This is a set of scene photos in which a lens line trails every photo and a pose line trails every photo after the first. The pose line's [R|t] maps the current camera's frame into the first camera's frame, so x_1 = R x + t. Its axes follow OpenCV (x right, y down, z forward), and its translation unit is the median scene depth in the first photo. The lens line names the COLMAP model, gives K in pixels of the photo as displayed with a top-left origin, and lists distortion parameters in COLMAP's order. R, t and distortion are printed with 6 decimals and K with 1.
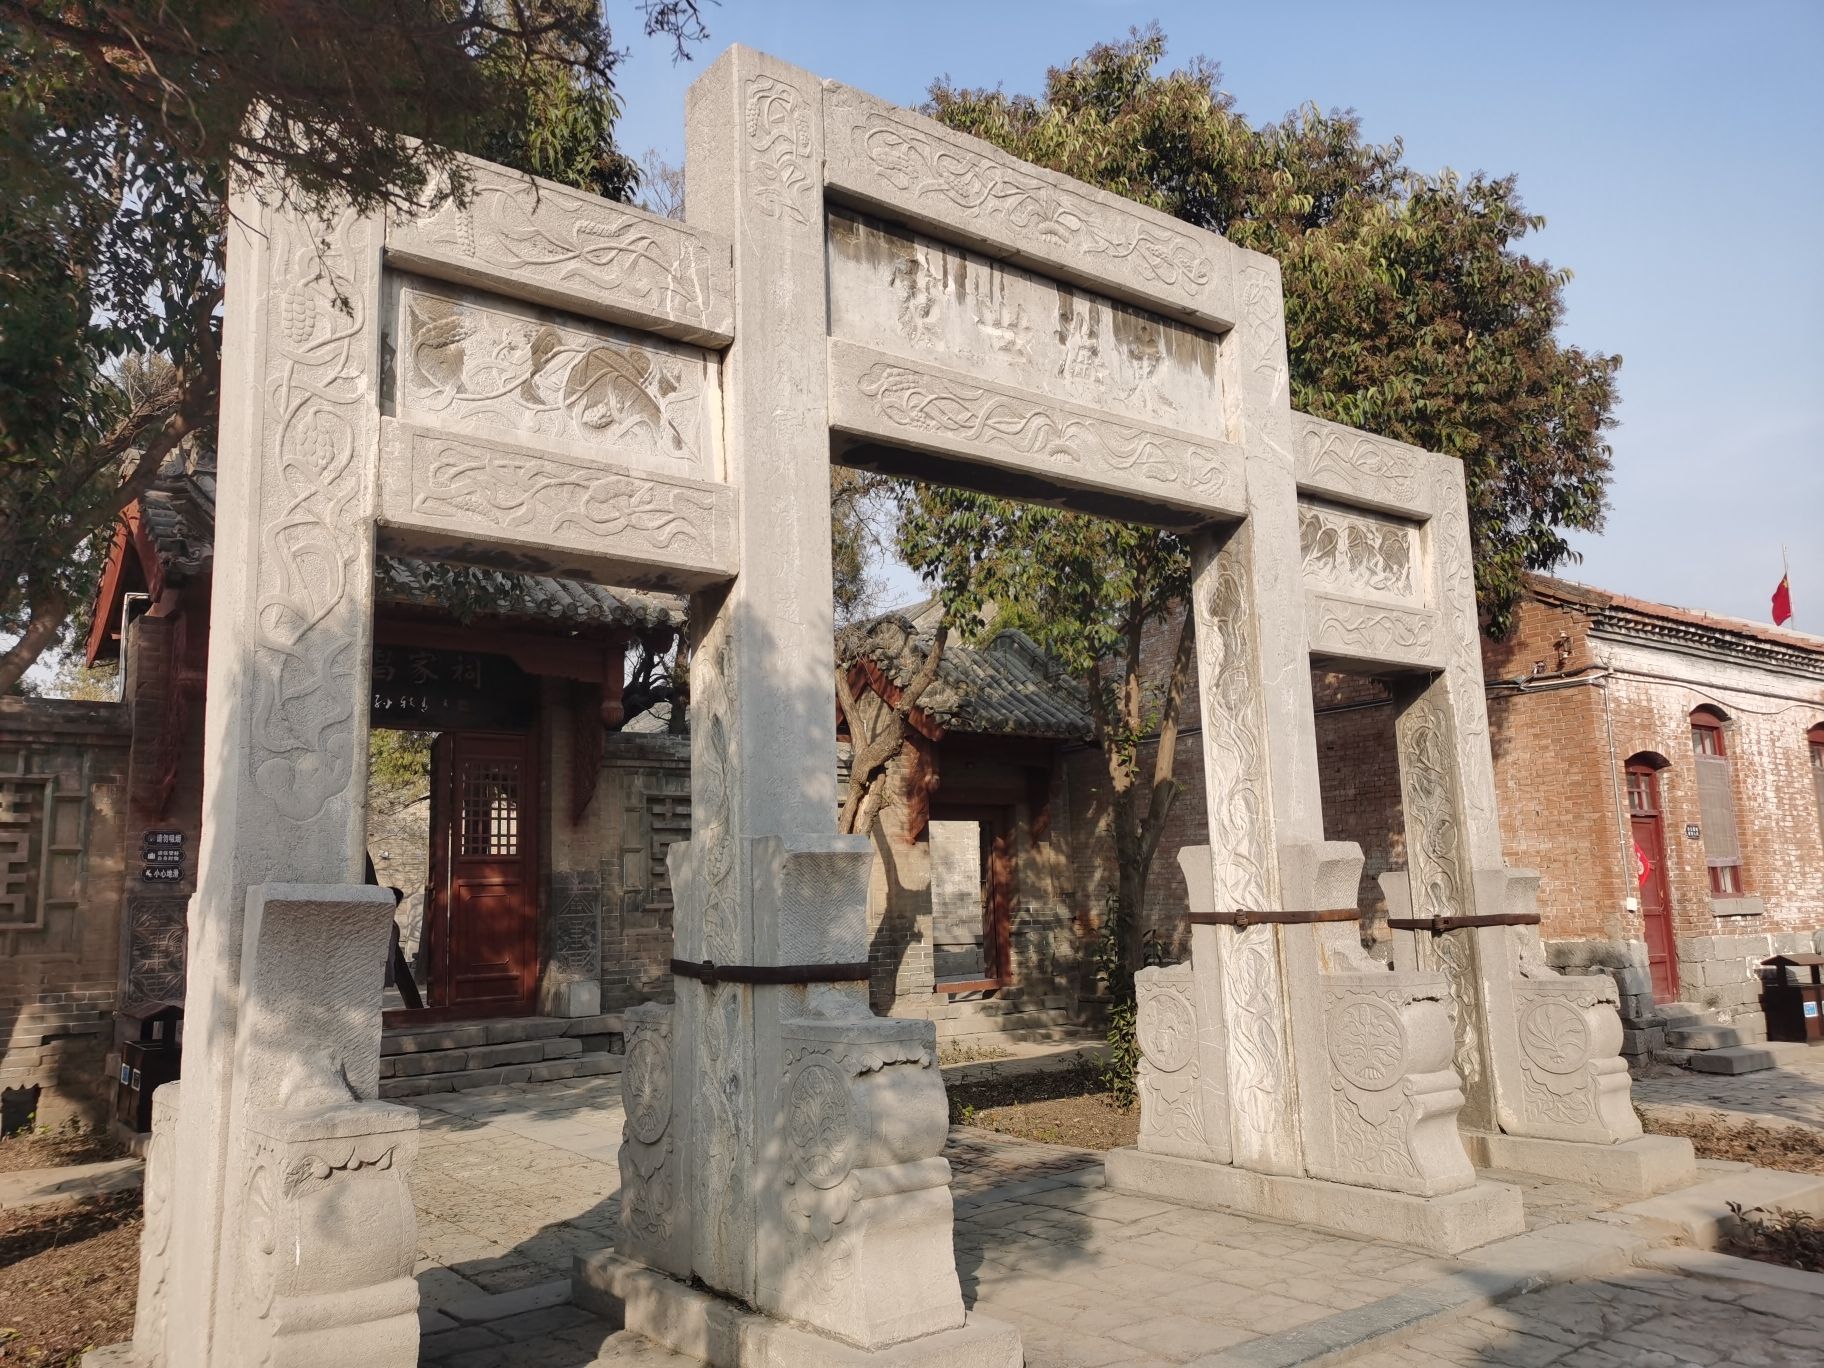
lens RADIAL K [[1384.2, 0, 912.0], [0, 1384.2, 684.0], [0, 0, 1]] dist [0.047860, -0.010207]
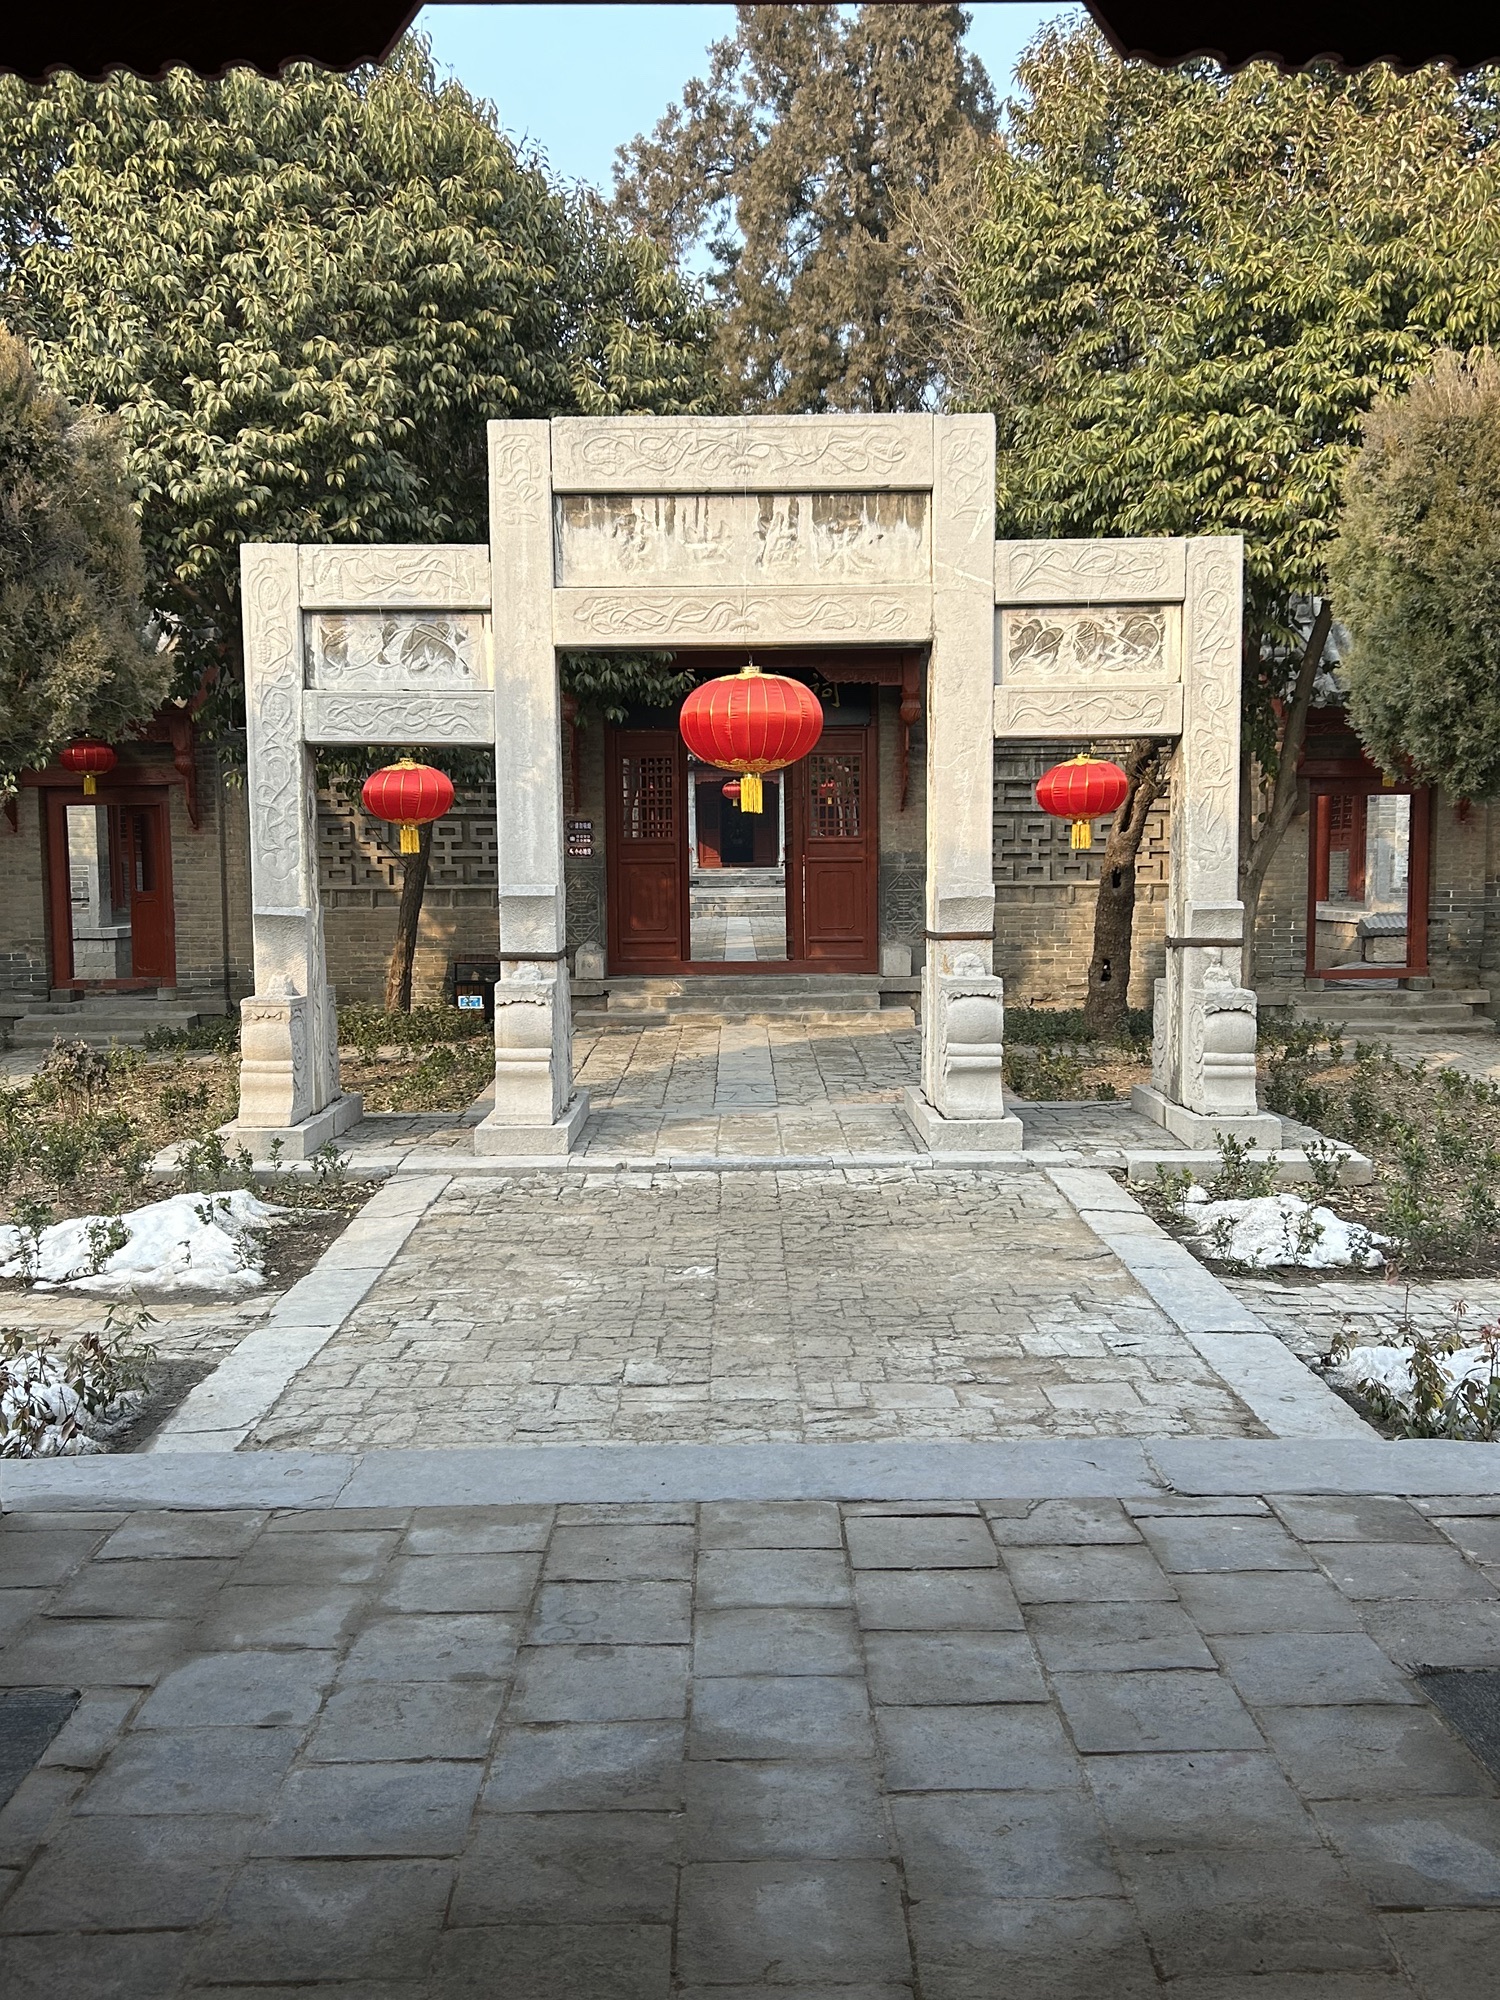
lens RADIAL K [[1938.3, 0, 750.0], [0, 1938.3, 1000.0], [0, 0, 1]] dist [0.168248, -0.000261]
pose [[0.788783, 0.072810, -0.610345, 1.136724], [0.079477, 0.972543, 0.218731, -0.186037], [0.609512, -0.221040, 0.761339, -0.549586]]
